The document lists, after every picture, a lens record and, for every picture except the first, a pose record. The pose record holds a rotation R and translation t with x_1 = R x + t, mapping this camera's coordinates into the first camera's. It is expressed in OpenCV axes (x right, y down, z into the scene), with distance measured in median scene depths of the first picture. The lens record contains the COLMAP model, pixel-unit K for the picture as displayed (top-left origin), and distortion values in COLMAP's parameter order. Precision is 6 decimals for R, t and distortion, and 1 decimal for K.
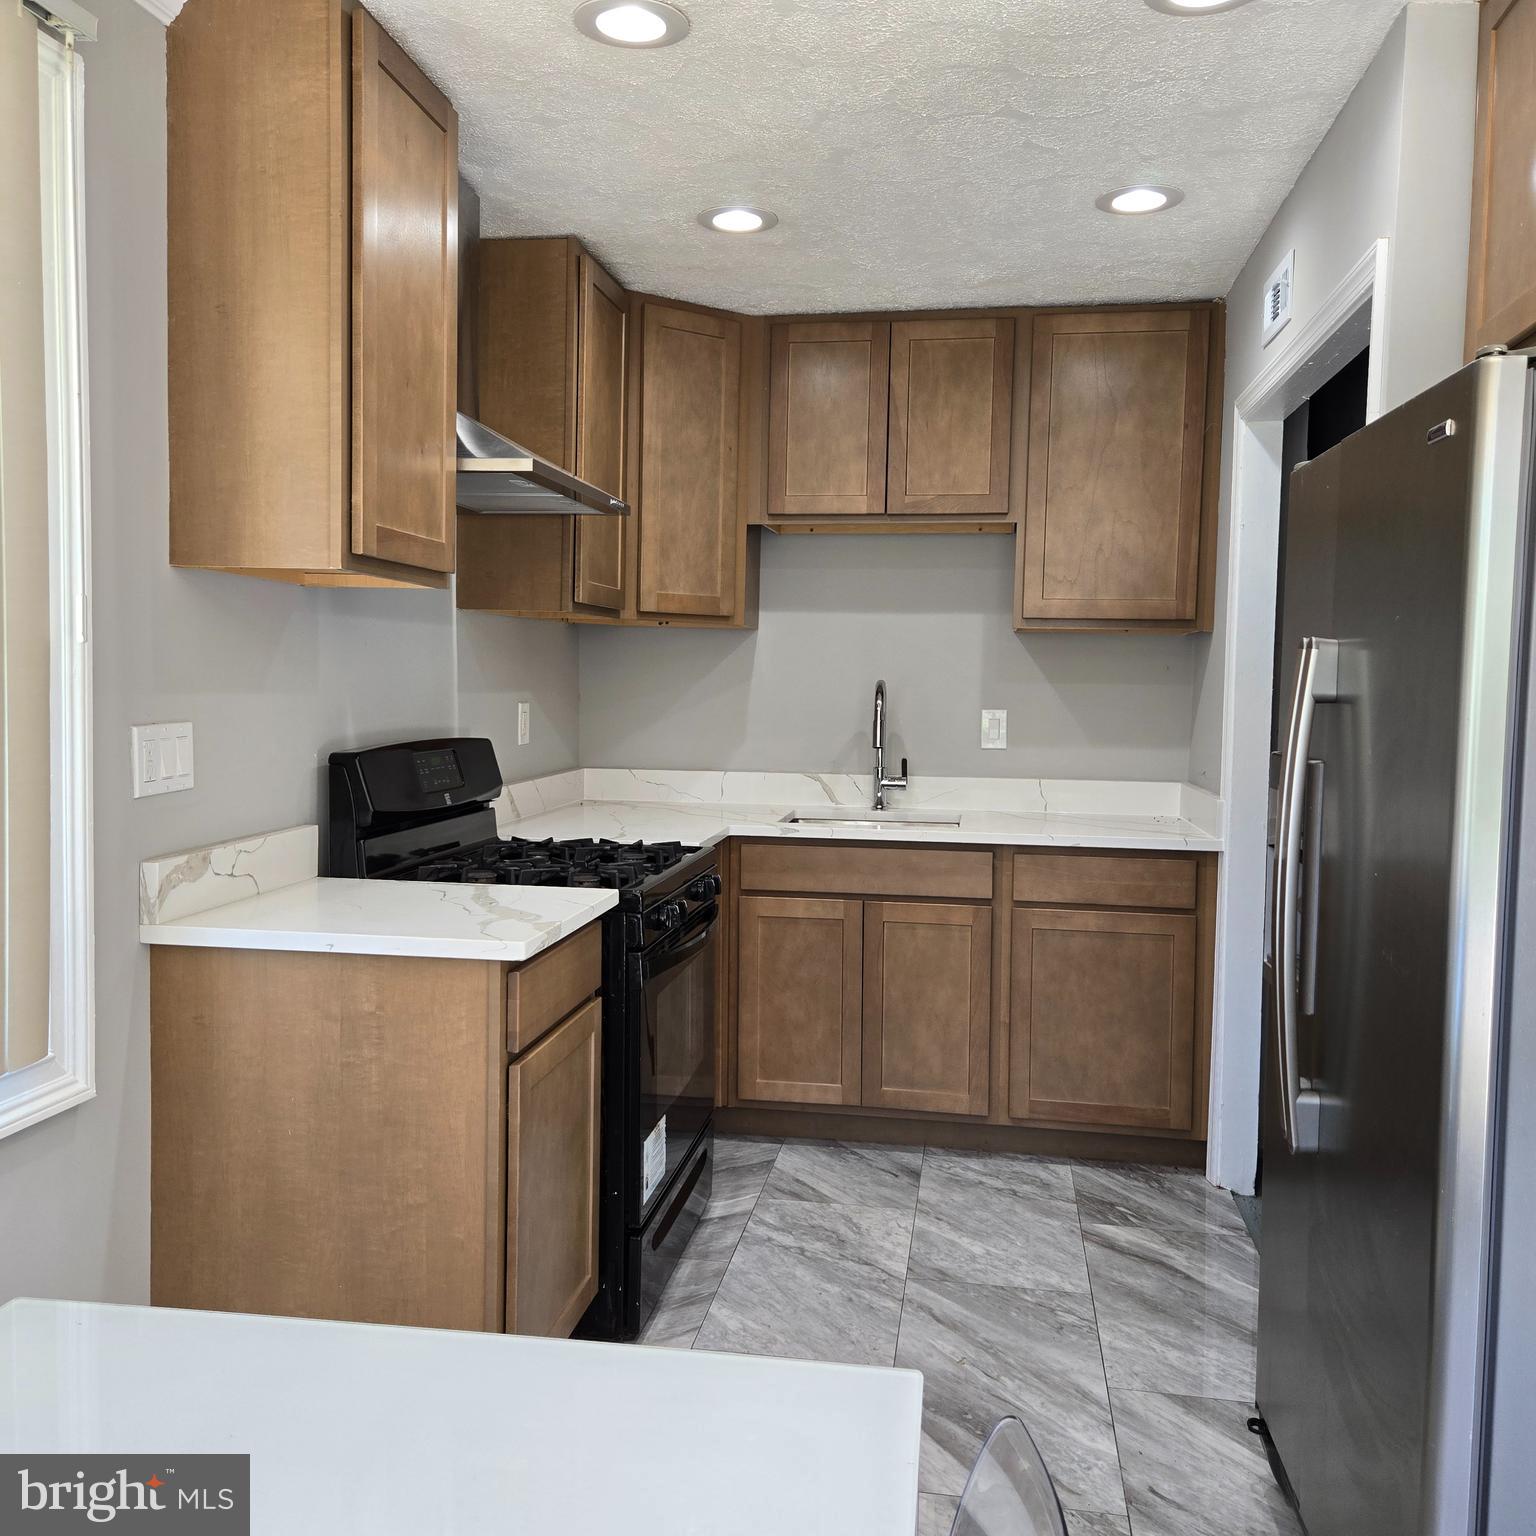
lens RADIAL K [[1372.3, 0, 768.0], [0, 1372.3, 768.0], [0, 0, 1]] dist [0.085175, -0.083155]
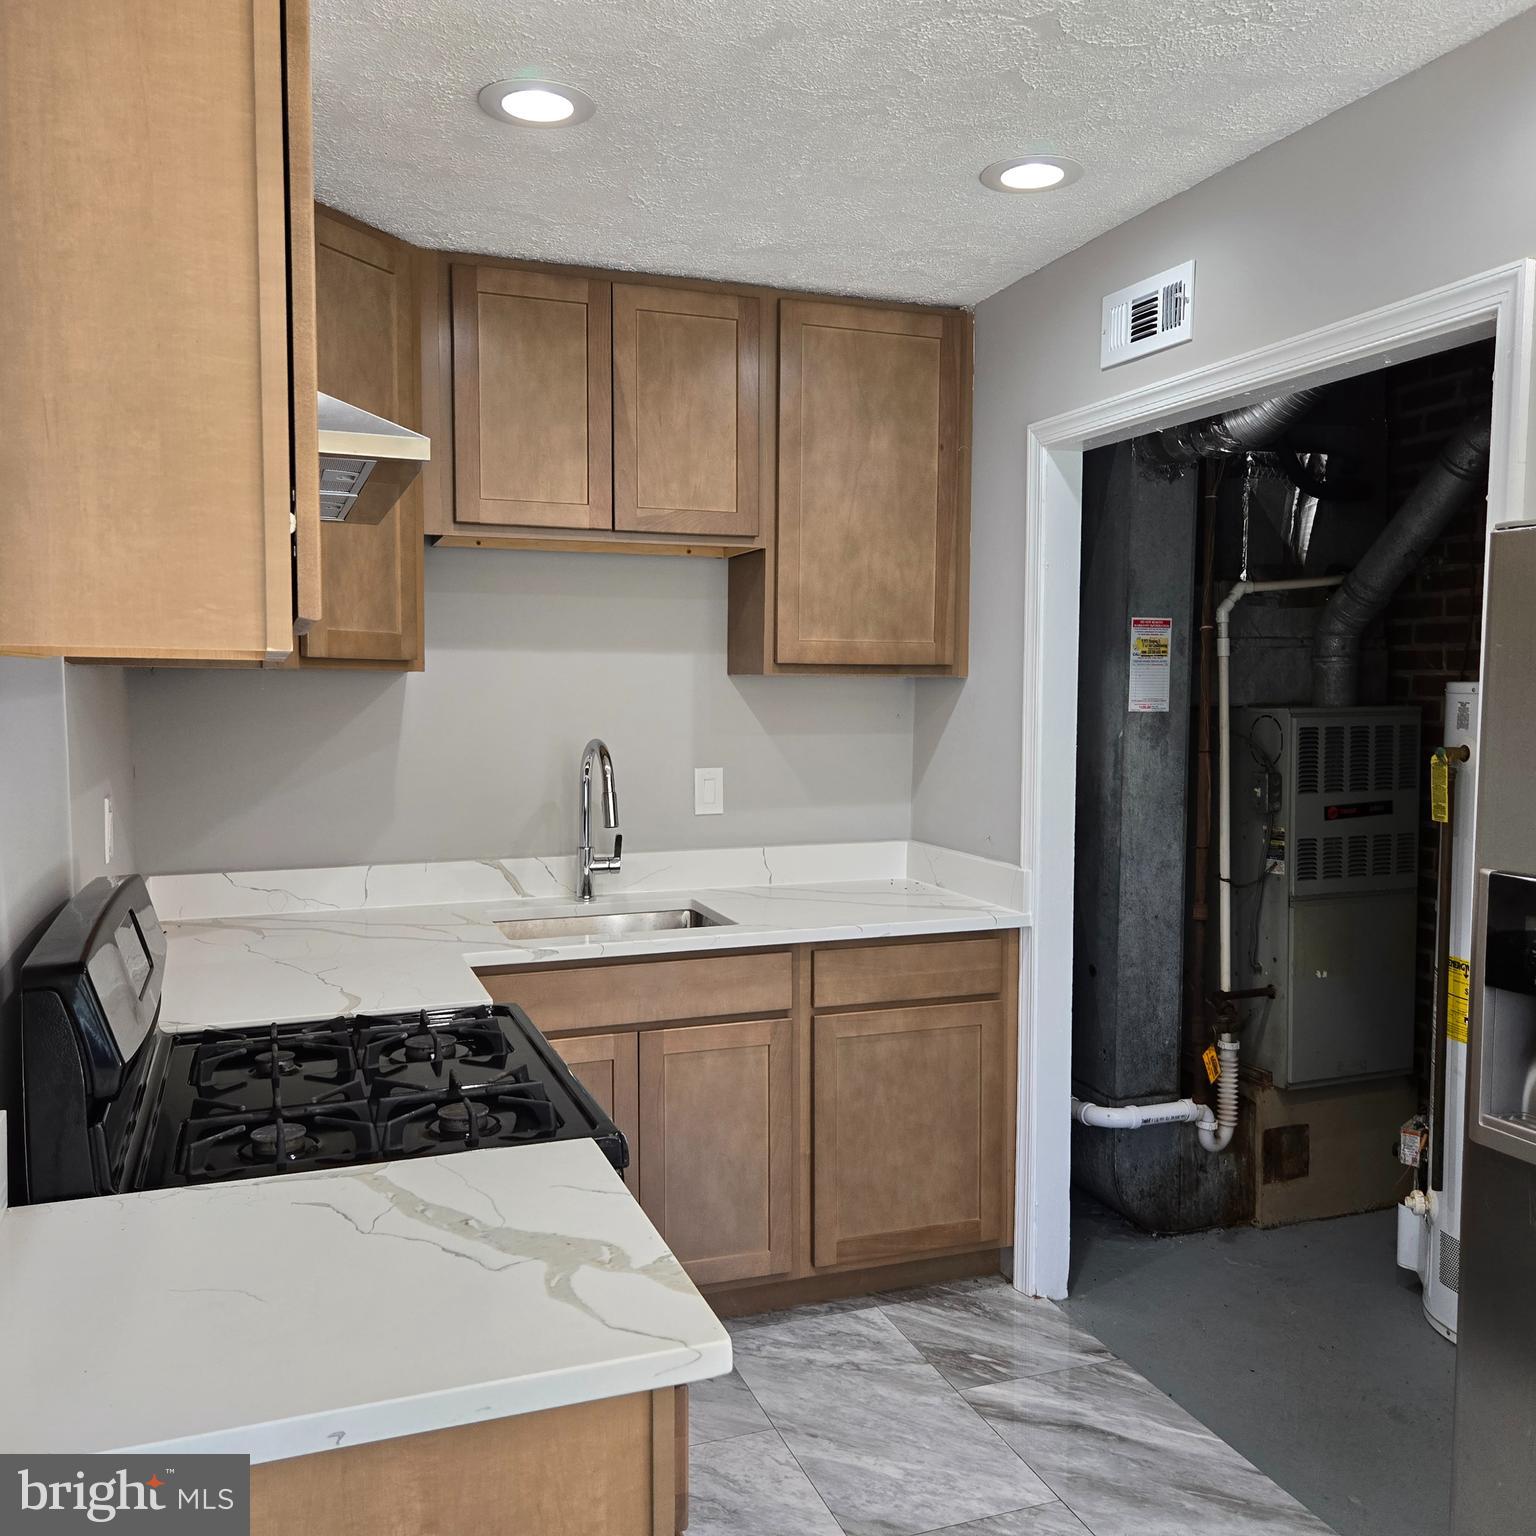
lens RADIAL K [[1367.4, 0, 781.2], [0, 1367.4, 785.4], [0, 0, 1]] dist [0.077046, -0.074625]
pose [[0.868995, -0.051298, 0.492154, -0.238375], [0.043167, 0.998679, 0.027874, -0.061174], [-0.492934, -0.002978, 0.870062, 0.293483]]
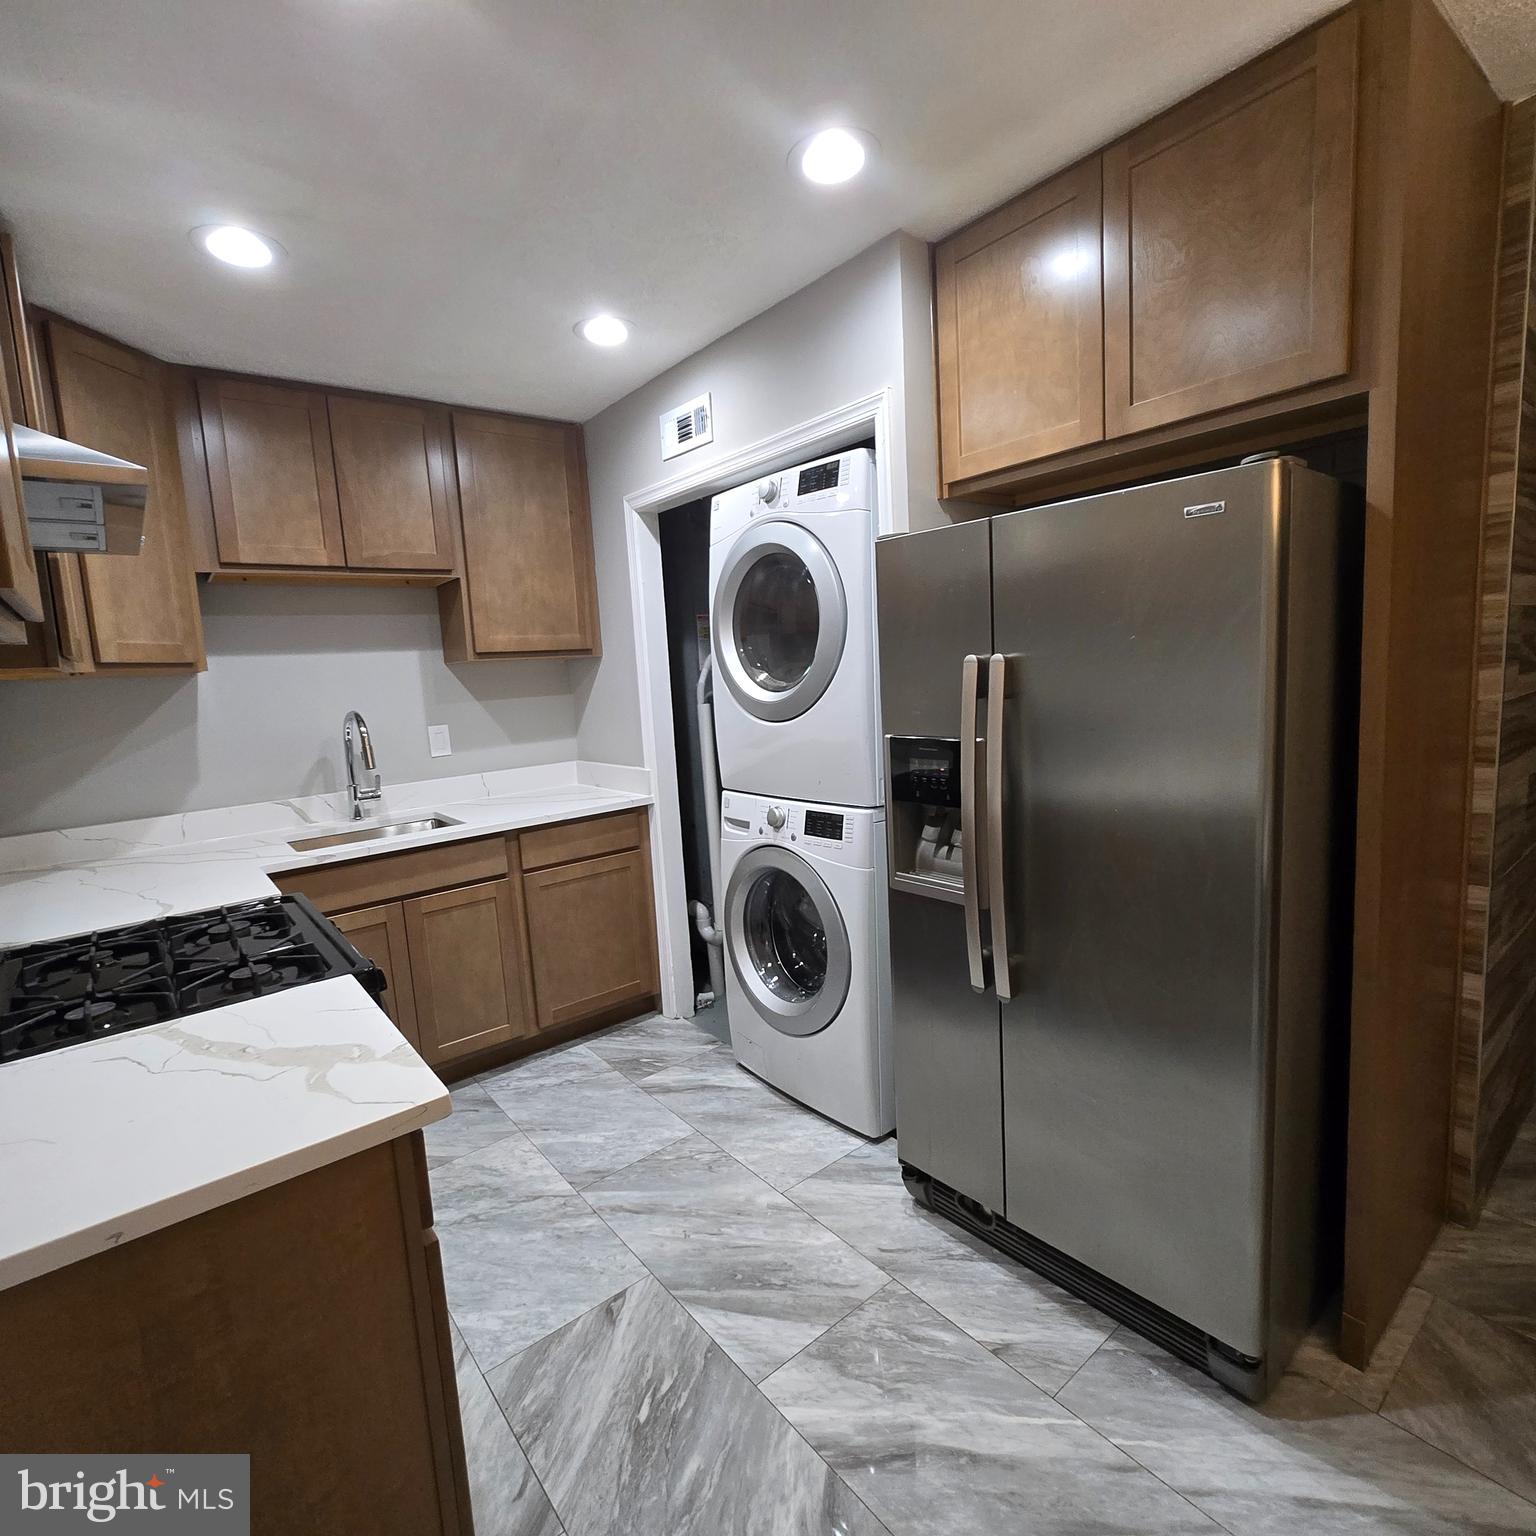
lens RADIAL K [[793.3, 0, 768.0], [0, 793.3, 768.0], [0, 0, 1]] dist [0.003876, -0.000642]
pose [[0.664334, -0.150029, 0.732224, -0.204282], [0.117272, 0.988437, 0.096127, -0.043914], [-0.738179, 0.022009, 0.674246, 0.319638]]
